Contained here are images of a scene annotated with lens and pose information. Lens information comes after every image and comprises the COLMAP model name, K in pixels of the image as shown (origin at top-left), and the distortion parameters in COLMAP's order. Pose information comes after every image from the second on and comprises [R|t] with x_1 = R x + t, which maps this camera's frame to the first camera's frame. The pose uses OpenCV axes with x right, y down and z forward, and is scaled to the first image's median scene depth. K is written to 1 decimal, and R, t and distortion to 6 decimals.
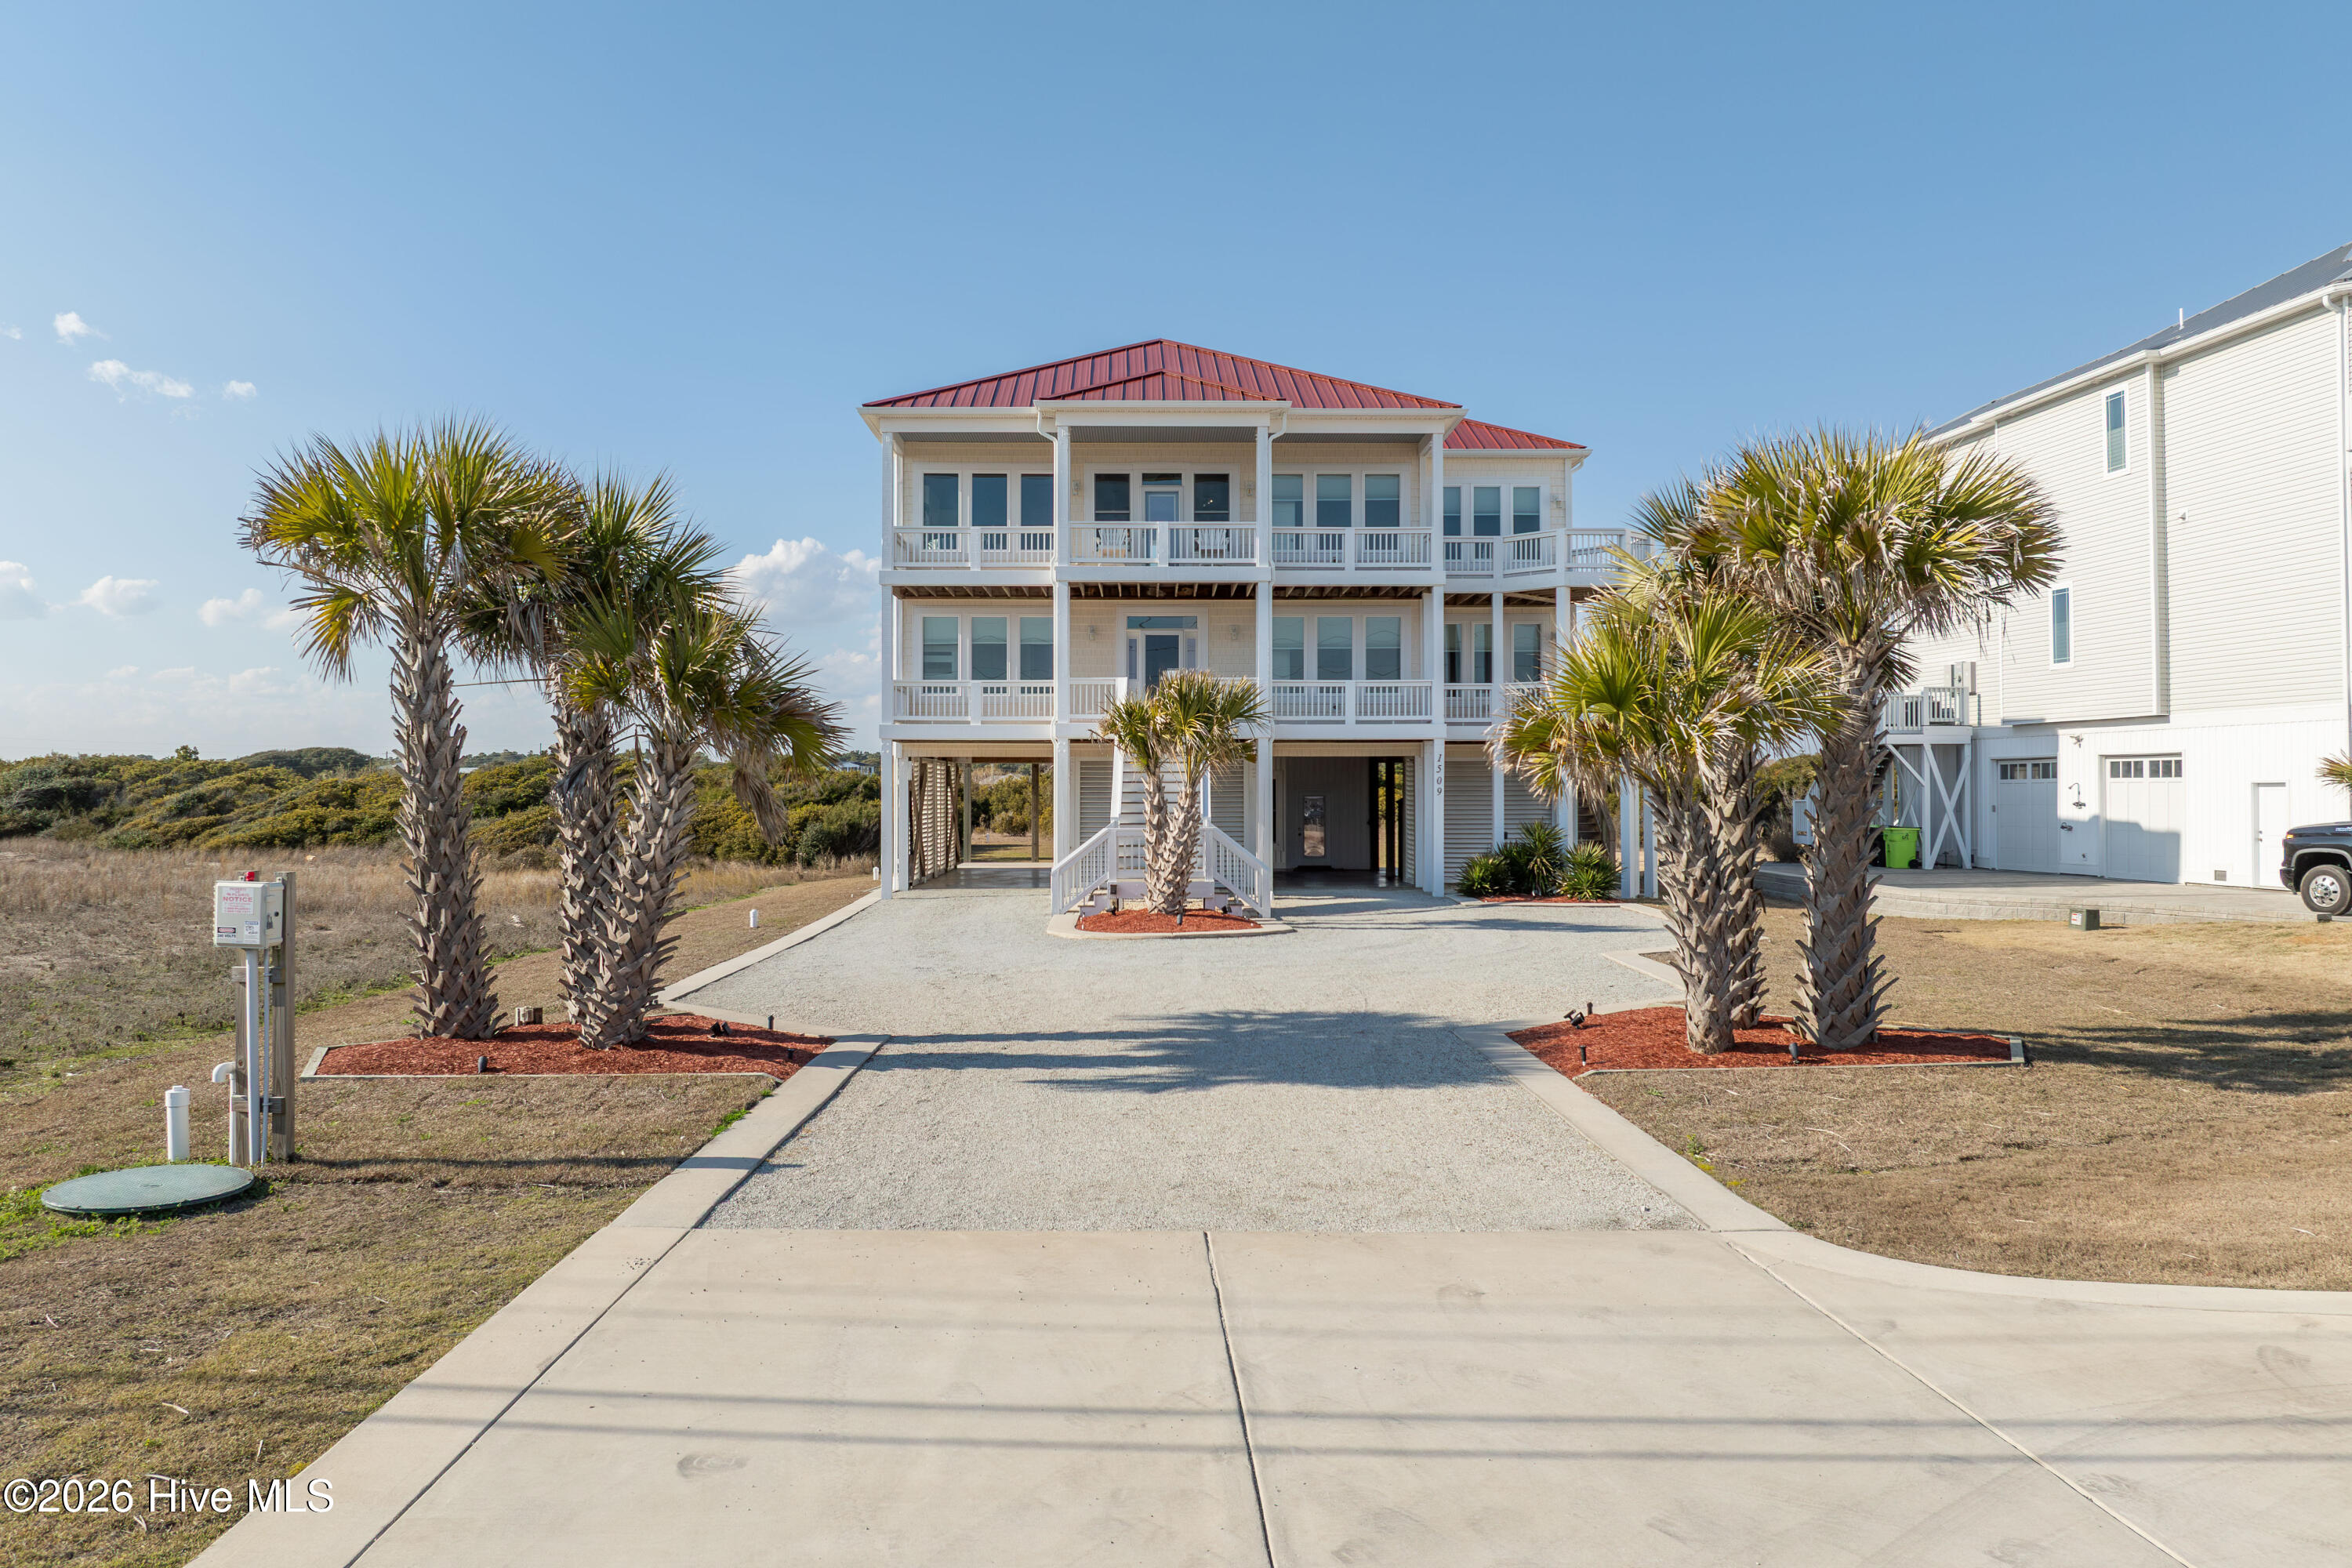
lens RADIAL K [[1642.4, 0, 1163.3], [0, 1642.4, 776.9], [0, 0, 1]] dist [-0.036775, -0.001373]
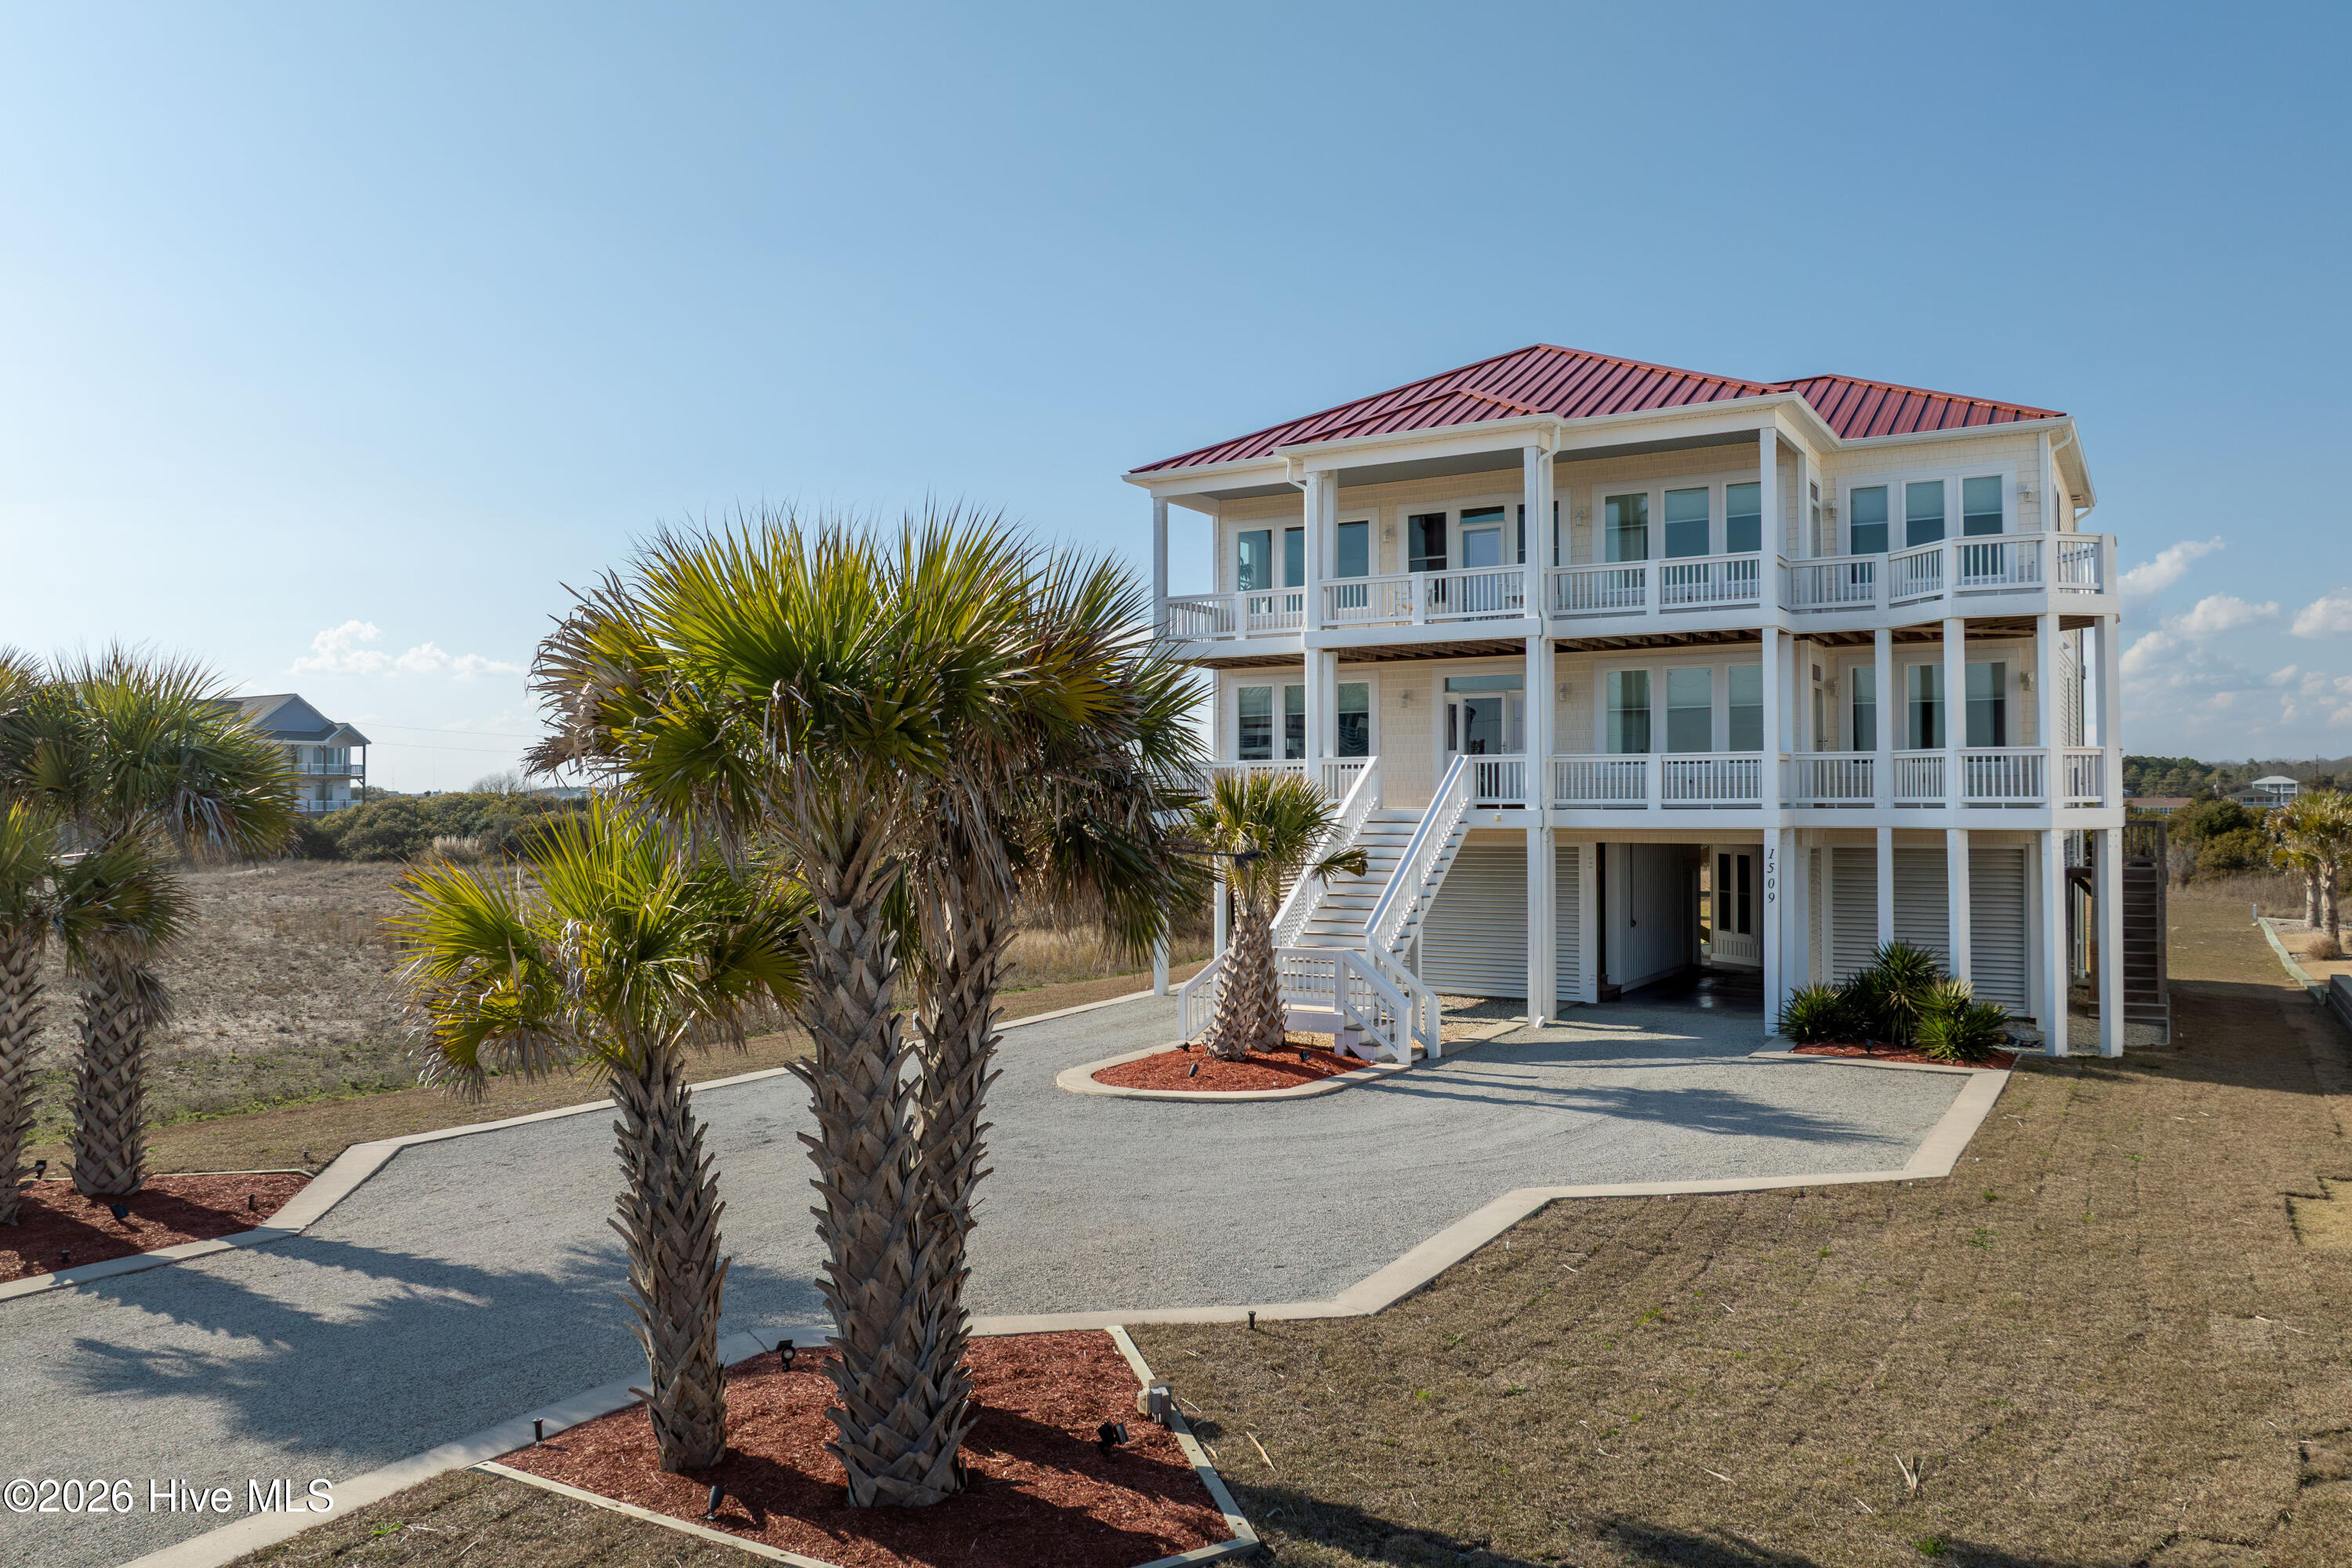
lens RADIAL K [[1642.4, 0, 1193.9], [0, 1642.4, 777.1], [0, 0, 1]] dist [-0.036775, -0.001373]
pose [[0.852247, -0.009613, -0.523052, 0.343845], [0.006312, 0.999947, -0.008094, -0.043316], [0.523102, 0.003597, 0.852262, 0.216700]]
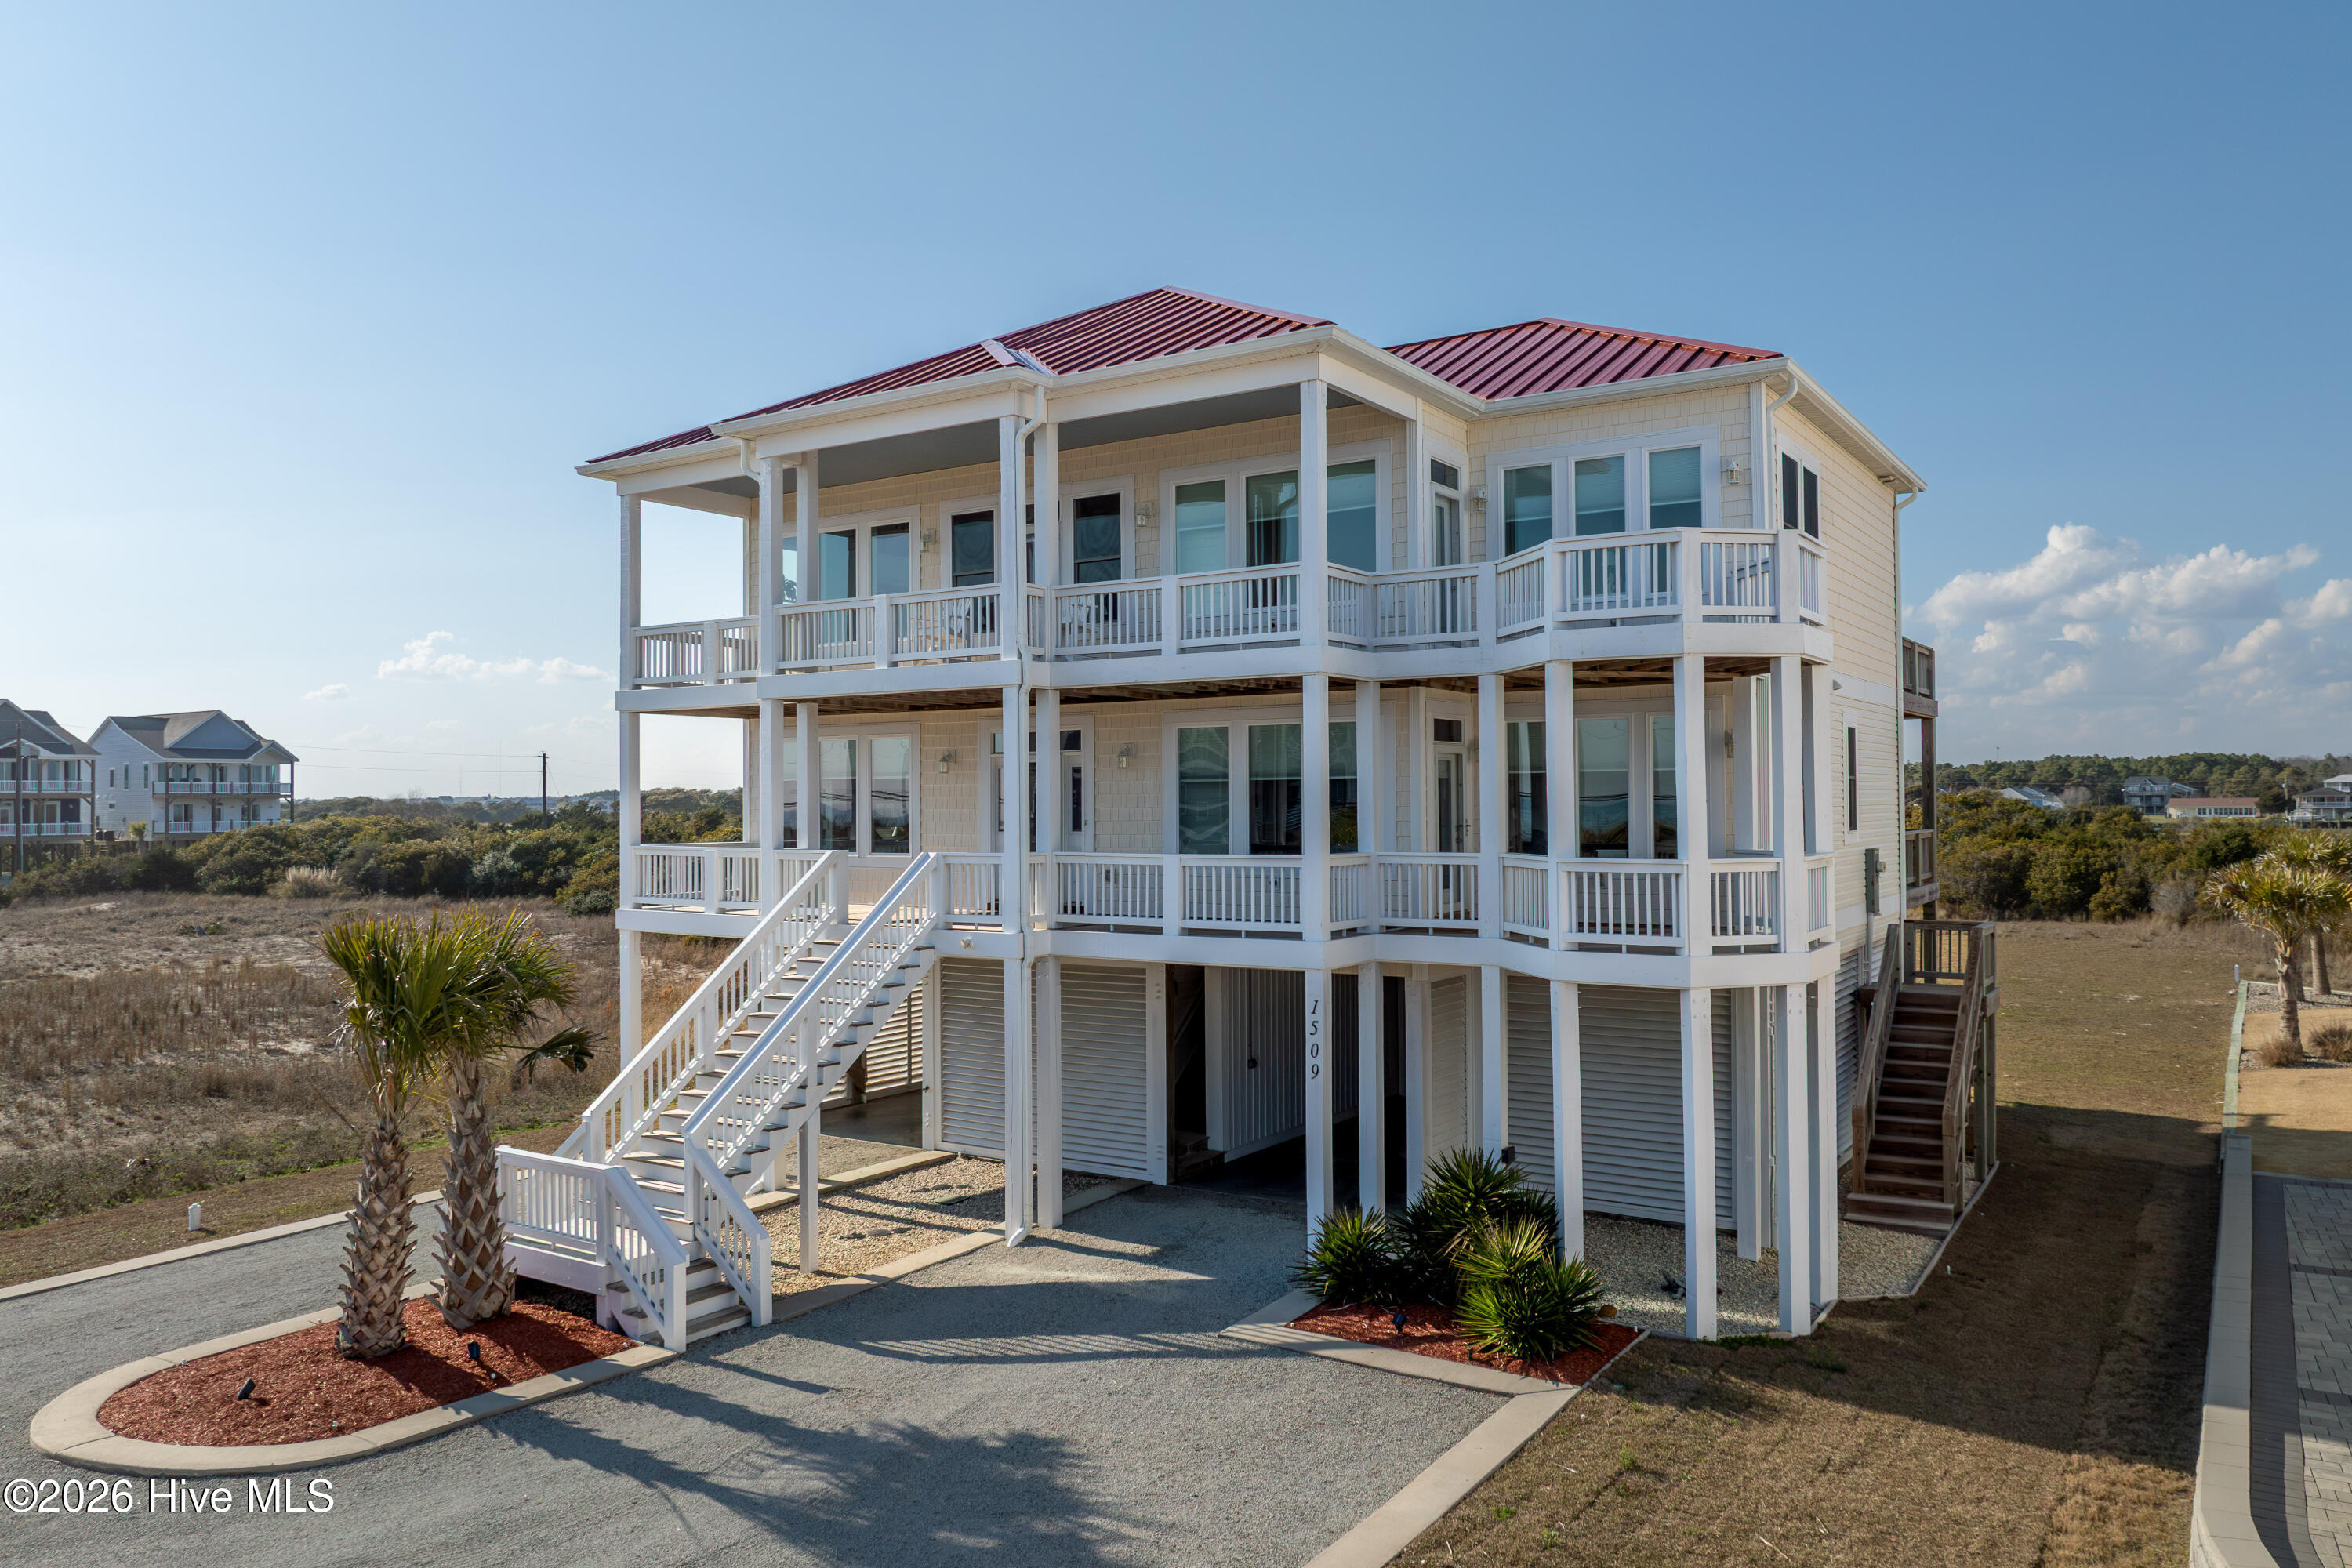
lens RADIAL K [[1642.4, 0, 1188.7], [0, 1642.4, 781.5], [0, 0, 1]] dist [-0.036775, -0.001373]
pose [[0.831644, -0.011904, -0.555181, 0.432177], [0.010801, 0.999928, -0.005260, -0.081846], [0.555204, -0.001622, 0.831713, 0.557490]]
